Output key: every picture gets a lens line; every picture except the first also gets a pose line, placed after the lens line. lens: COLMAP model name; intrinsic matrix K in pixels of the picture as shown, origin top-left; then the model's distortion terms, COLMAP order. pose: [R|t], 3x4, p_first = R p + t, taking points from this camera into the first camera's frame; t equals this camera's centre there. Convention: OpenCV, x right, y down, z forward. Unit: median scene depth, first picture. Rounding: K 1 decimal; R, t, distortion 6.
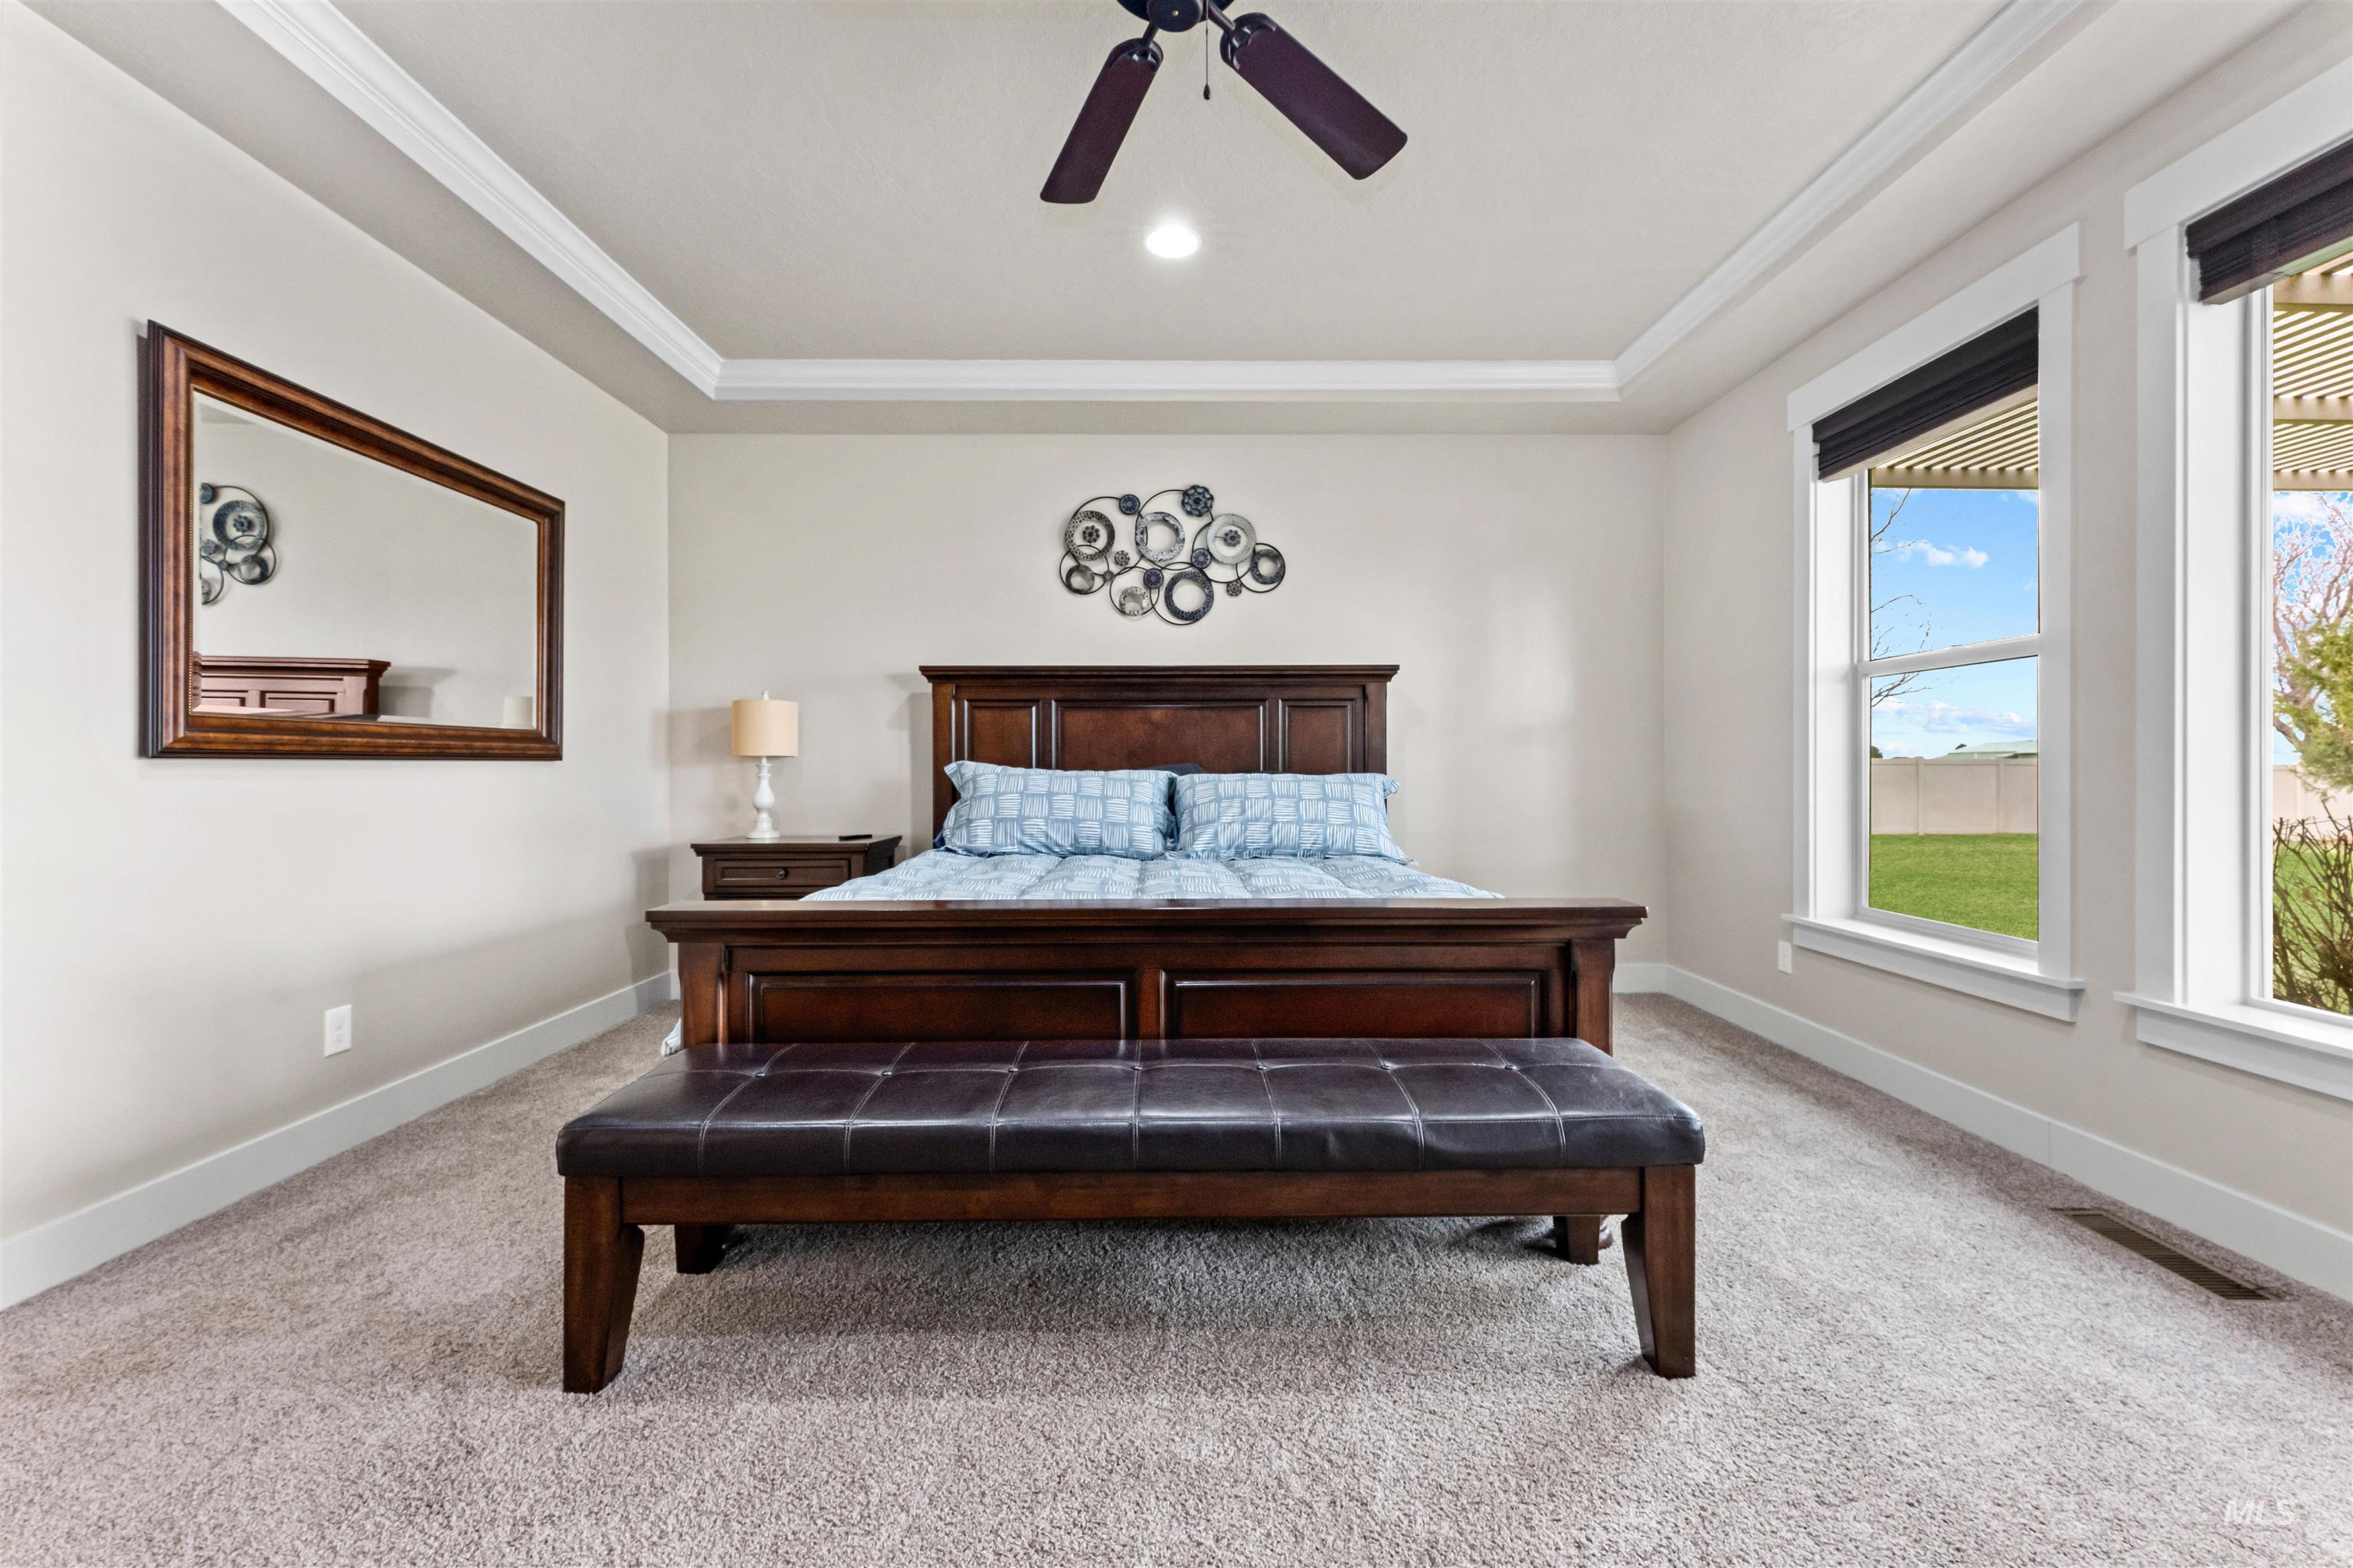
lens RADIAL K [[929.2, 0, 1179.4], [0, 929.2, 772.1], [0, 0, 1]] dist [0.003451, -0.000123]
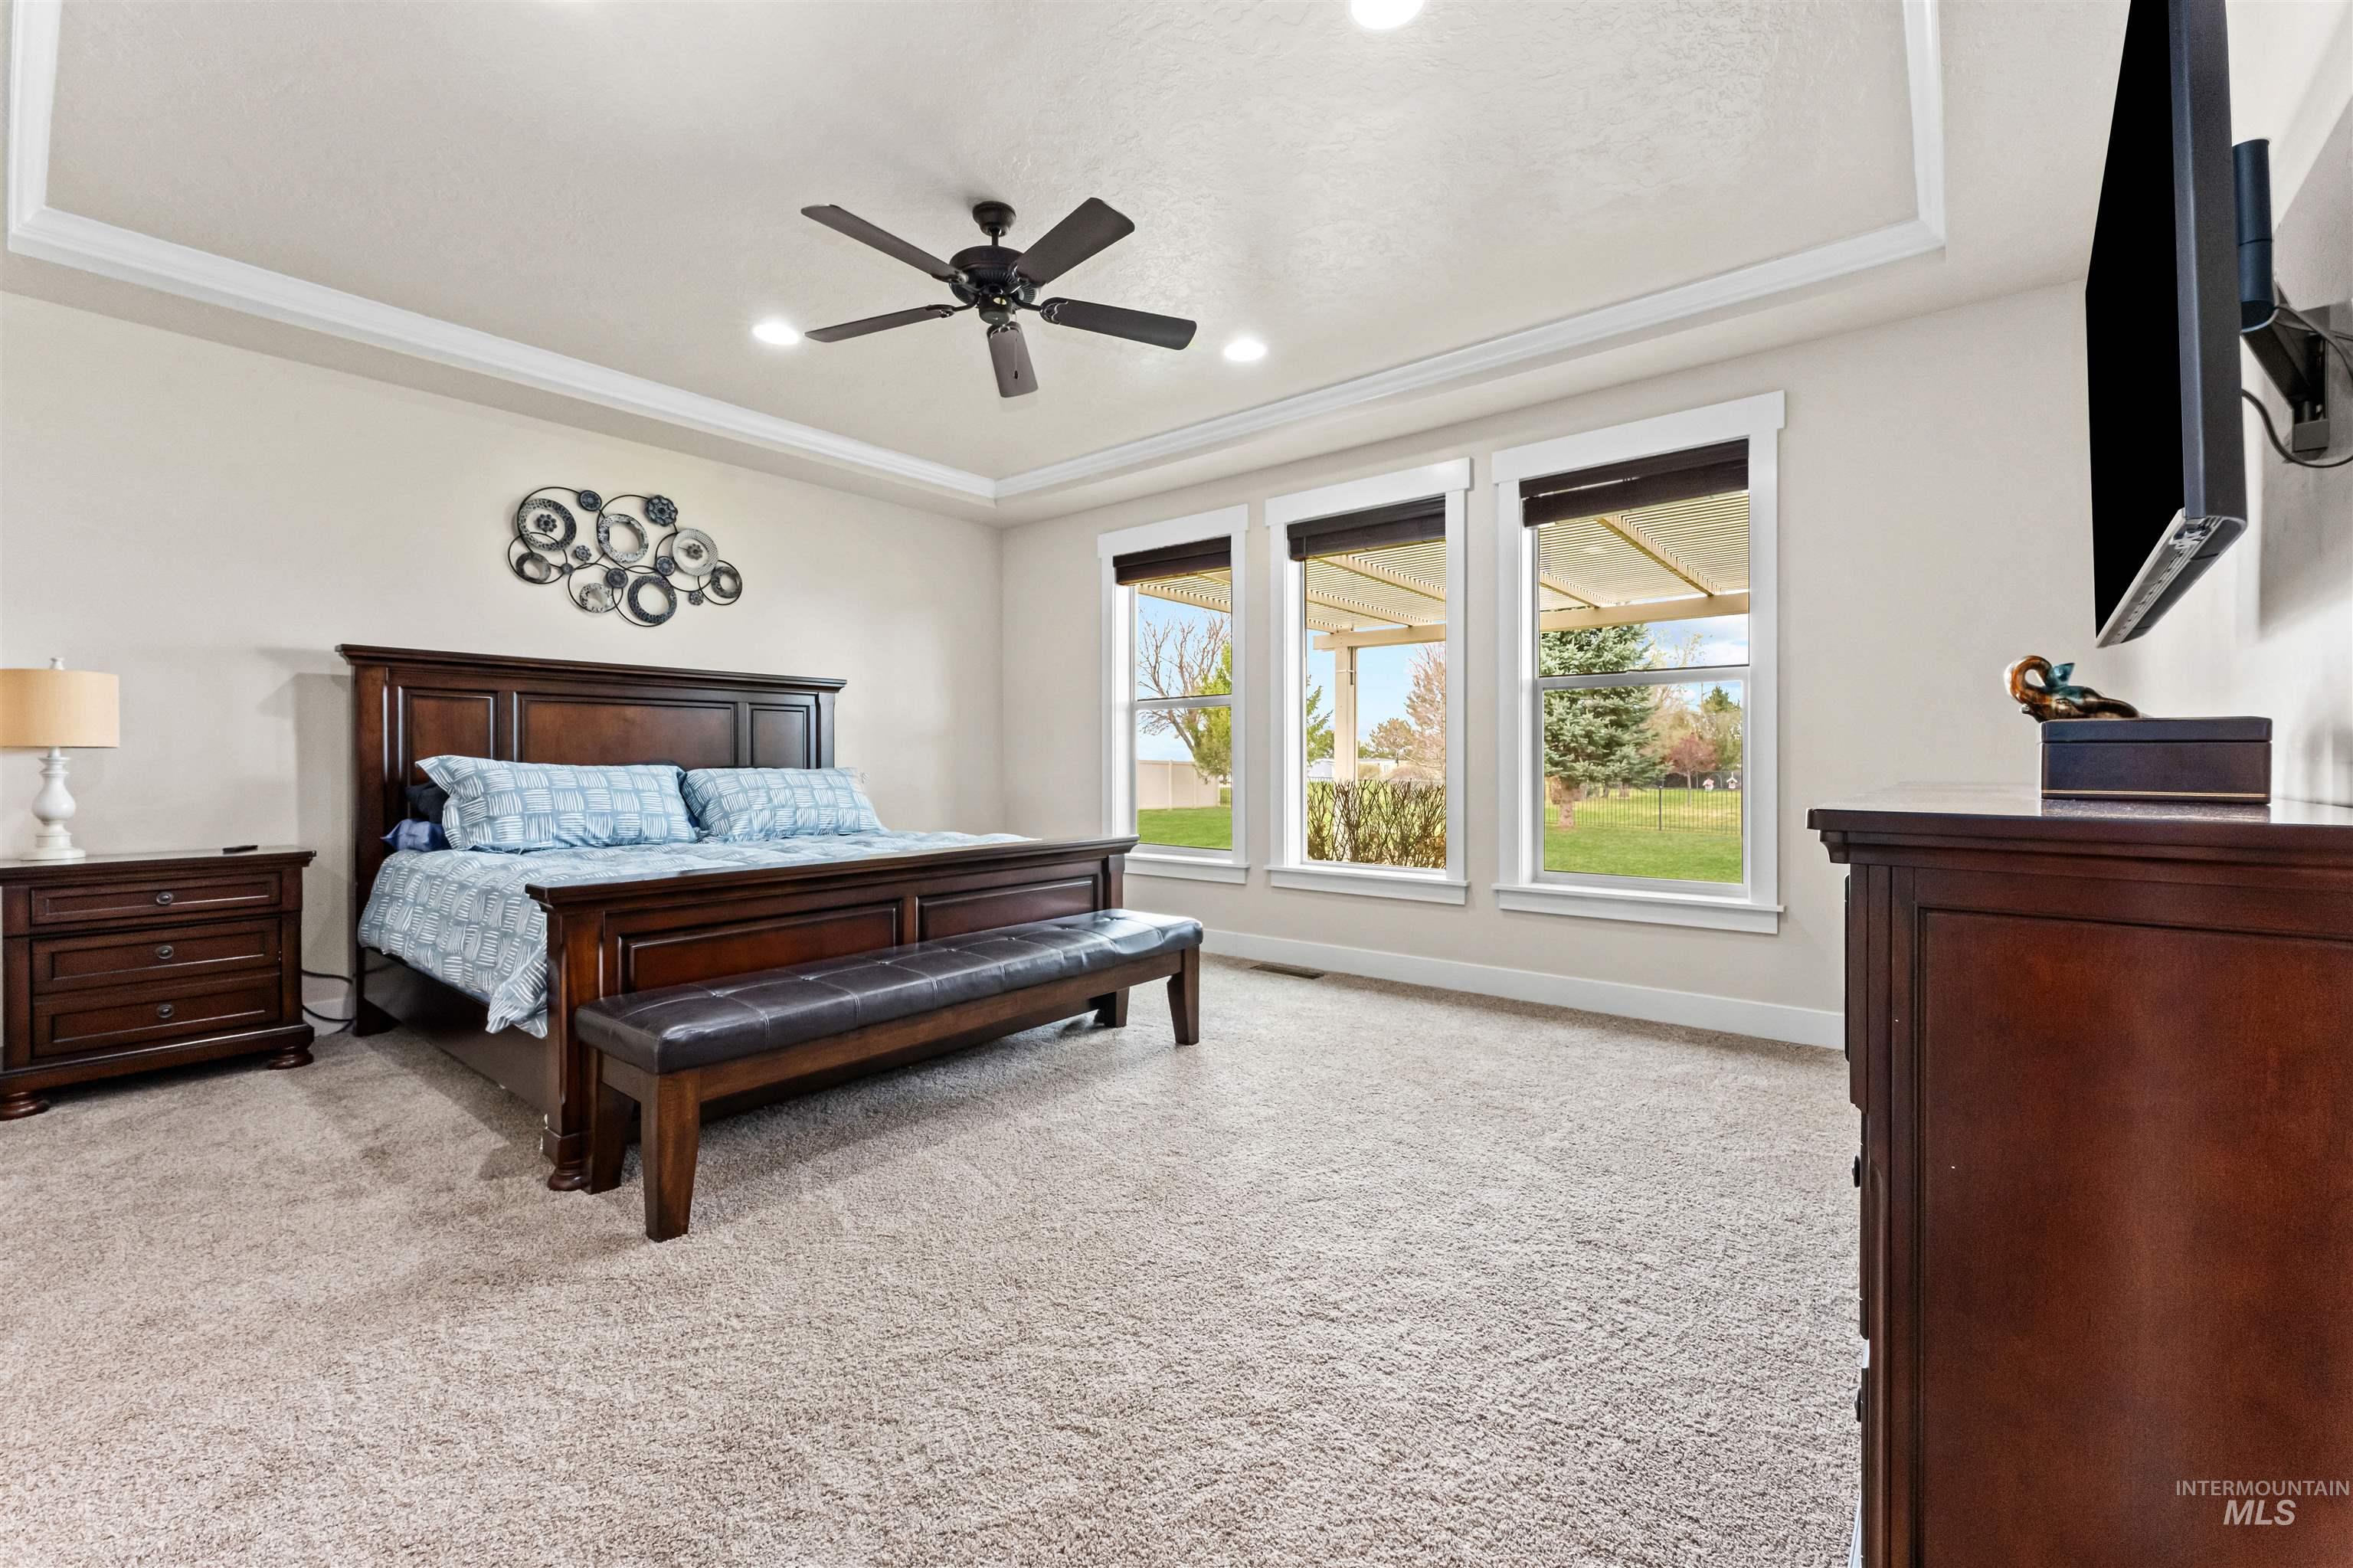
lens RADIAL K [[949.3, 0, 1176.4], [0, 949.3, 766.6], [0, 0, 1]] dist [0.000561, -0.000430]
pose [[0.644297, -0.002613, 0.764771, -0.446714], [0.006754, 0.999975, -0.002273, 0.005506], [-0.764746, 0.006630, 0.644298, -0.147309]]
